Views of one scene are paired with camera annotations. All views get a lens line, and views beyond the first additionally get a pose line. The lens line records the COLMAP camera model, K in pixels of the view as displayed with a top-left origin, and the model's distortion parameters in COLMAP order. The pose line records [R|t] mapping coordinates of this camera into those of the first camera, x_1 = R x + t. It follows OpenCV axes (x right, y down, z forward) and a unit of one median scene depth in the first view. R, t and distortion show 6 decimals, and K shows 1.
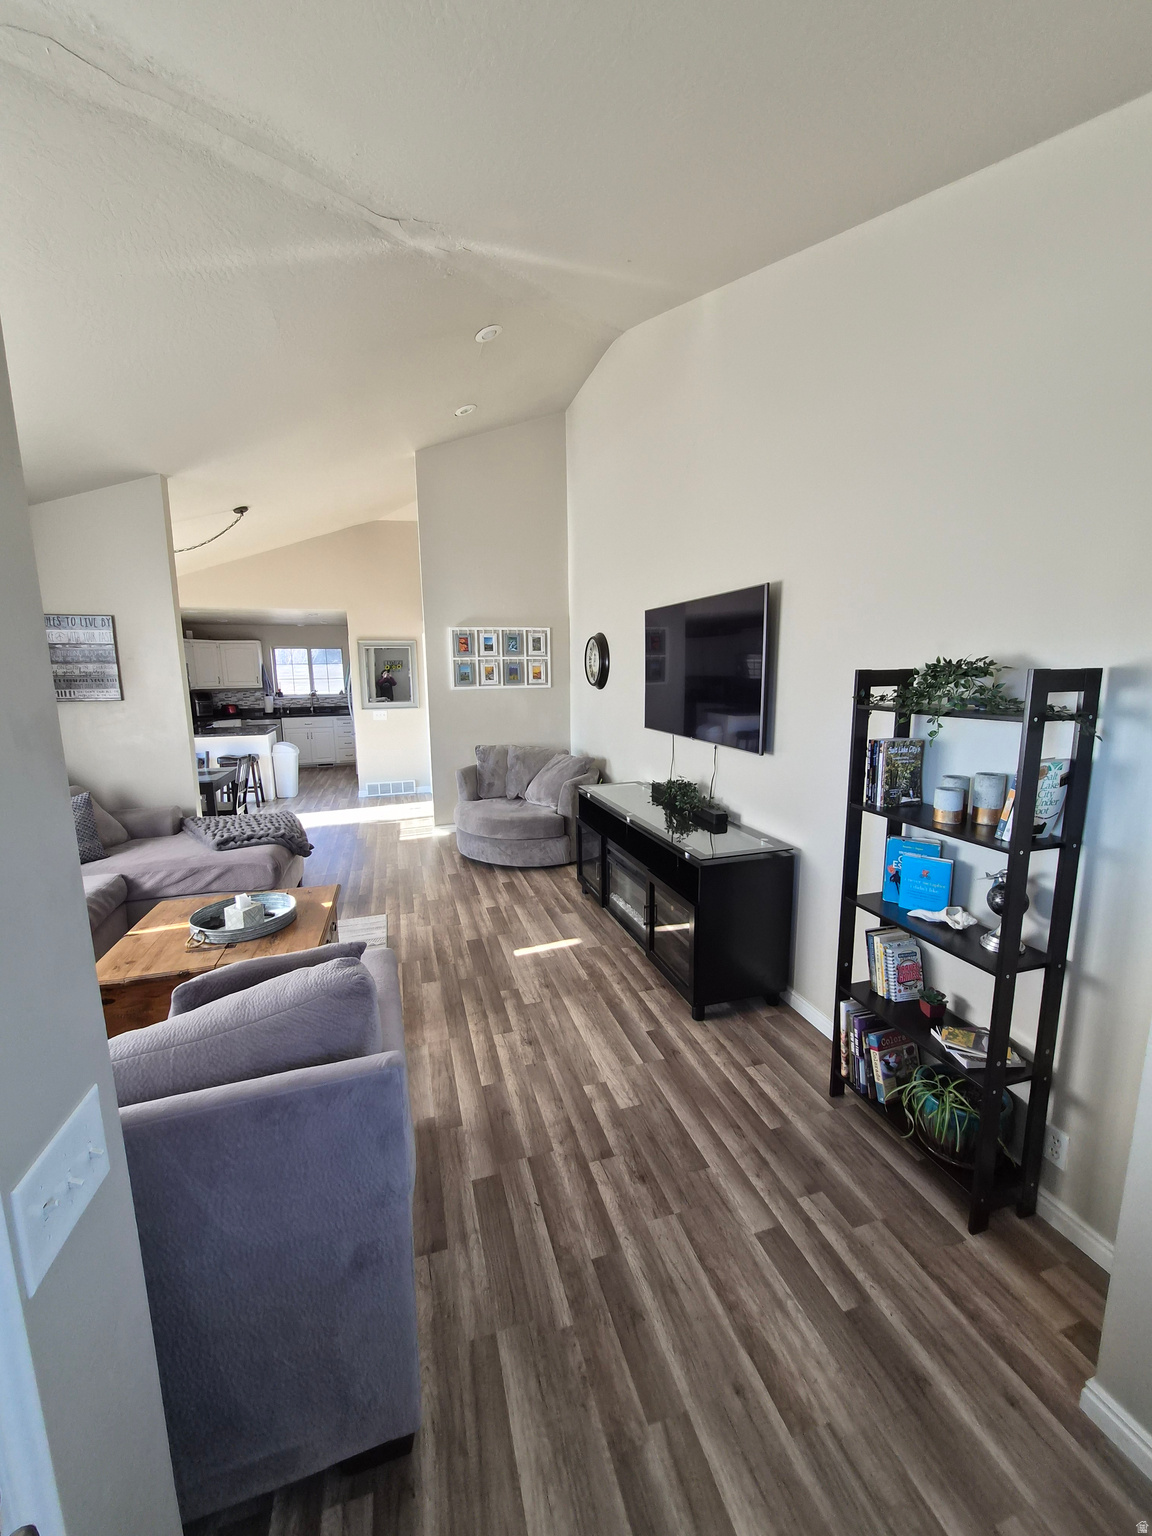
lens RADIAL K [[601.9, 0, 569.3], [0, 601.9, 769.2], [0, 0, 1]] dist [-0.001623, 0.000399]
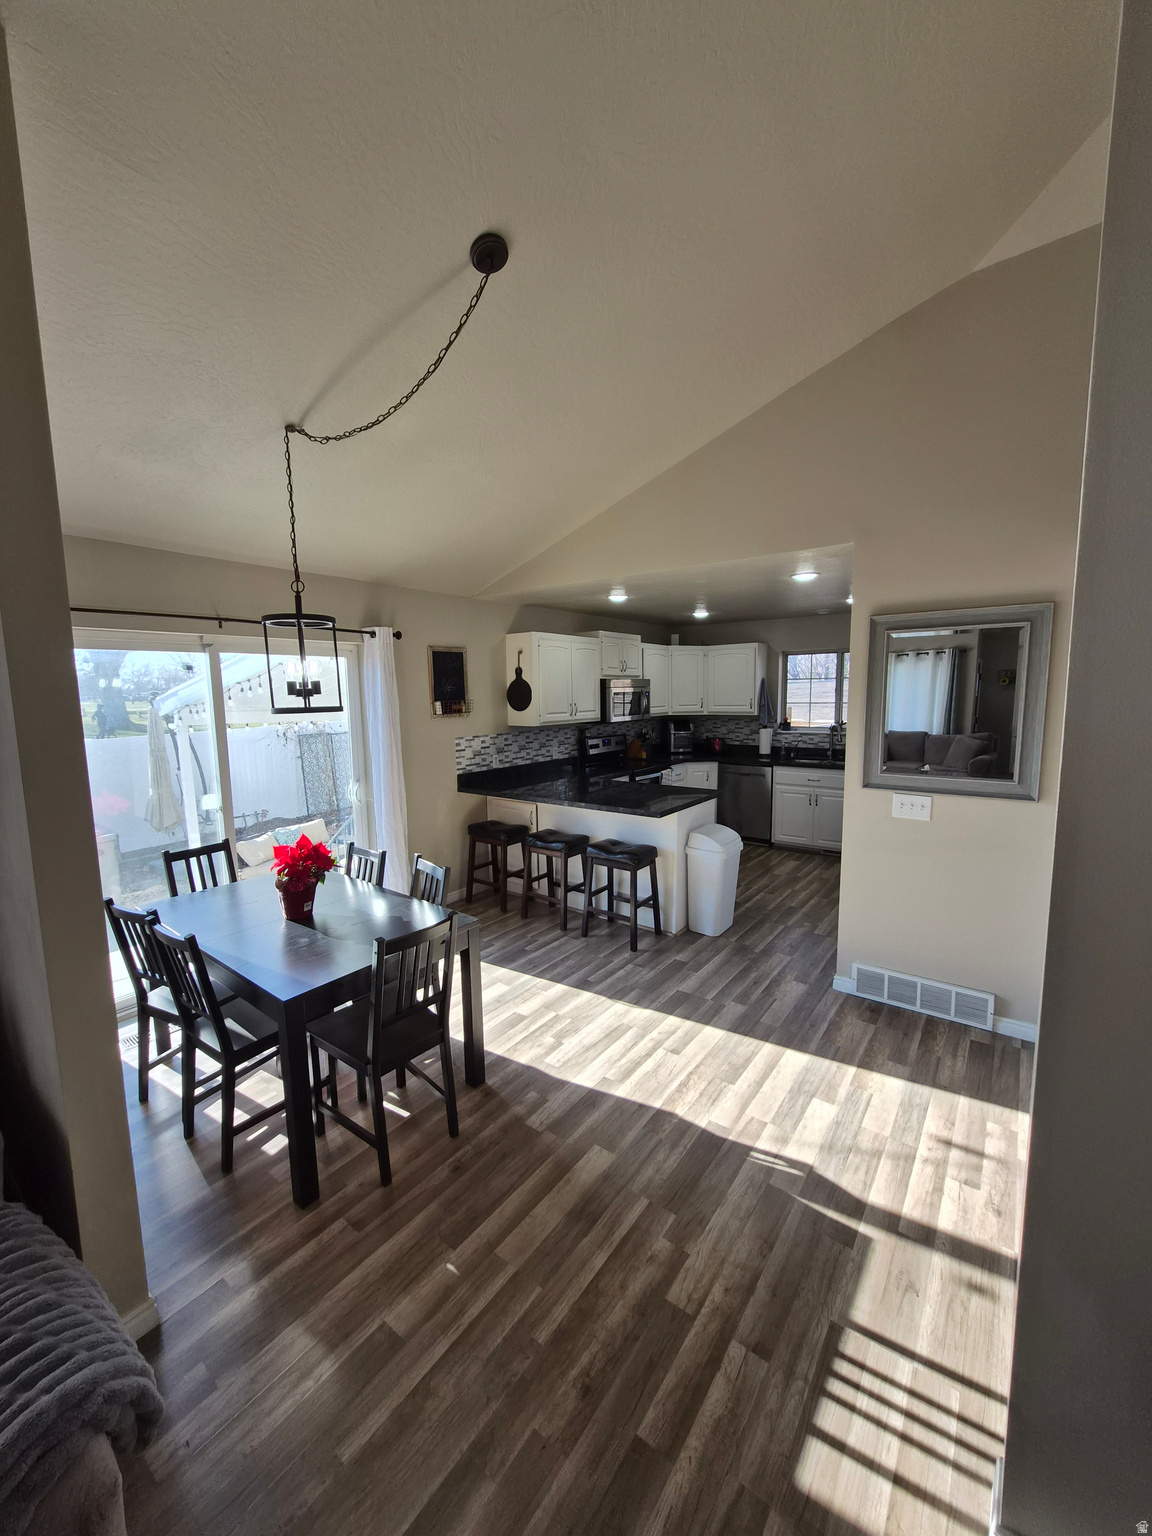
lens RADIAL K [[601.9, 0, 573.9], [0, 601.9, 766.0], [0, 0, 1]] dist [-0.001623, 0.000399]
pose [[0.599164, 0.104360, -0.793796, -0.246960], [-0.130770, 0.990910, 0.031568, -0.173183], [0.789875, 0.084891, 0.607364, 1.038312]]
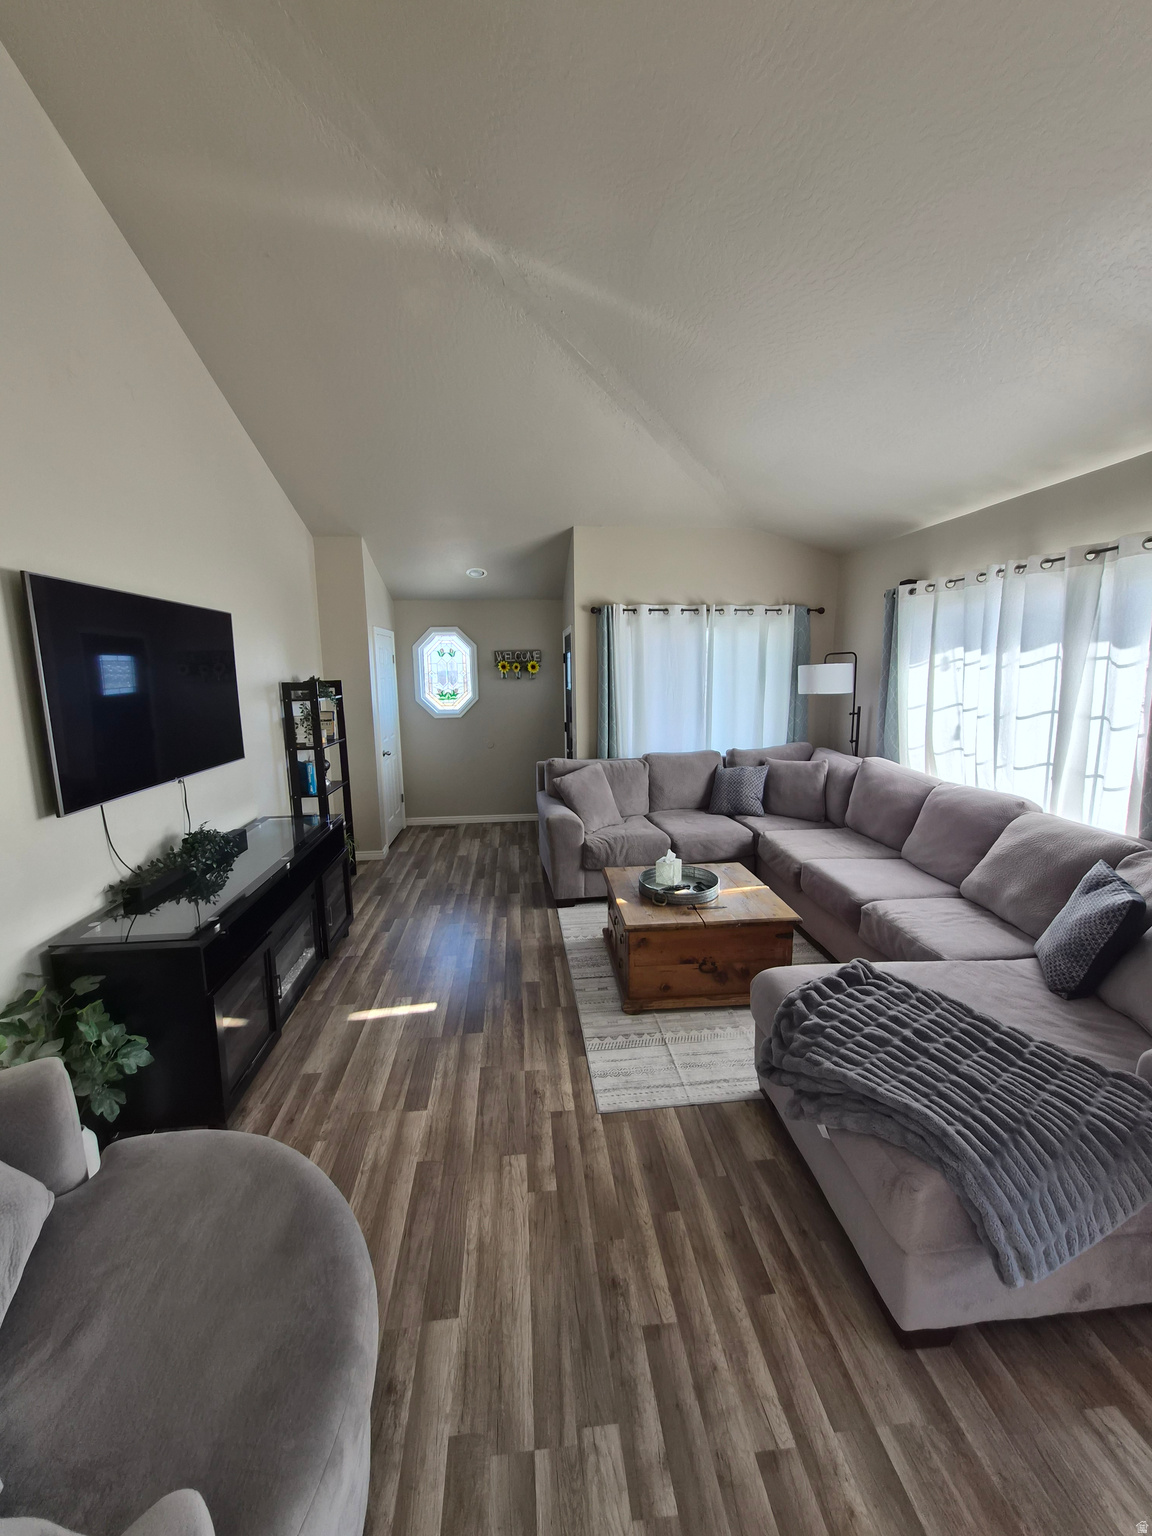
lens RADIAL K [[601.9, 0, 576.3], [0, 601.9, 767.5], [0, 0, 1]] dist [-0.001623, 0.000399]
pose [[-0.982832, -0.003564, 0.184470, -0.403219], [0.056487, 0.945992, 0.319230, -0.258895], [-0.175645, 0.324169, -0.929550, 1.485638]]
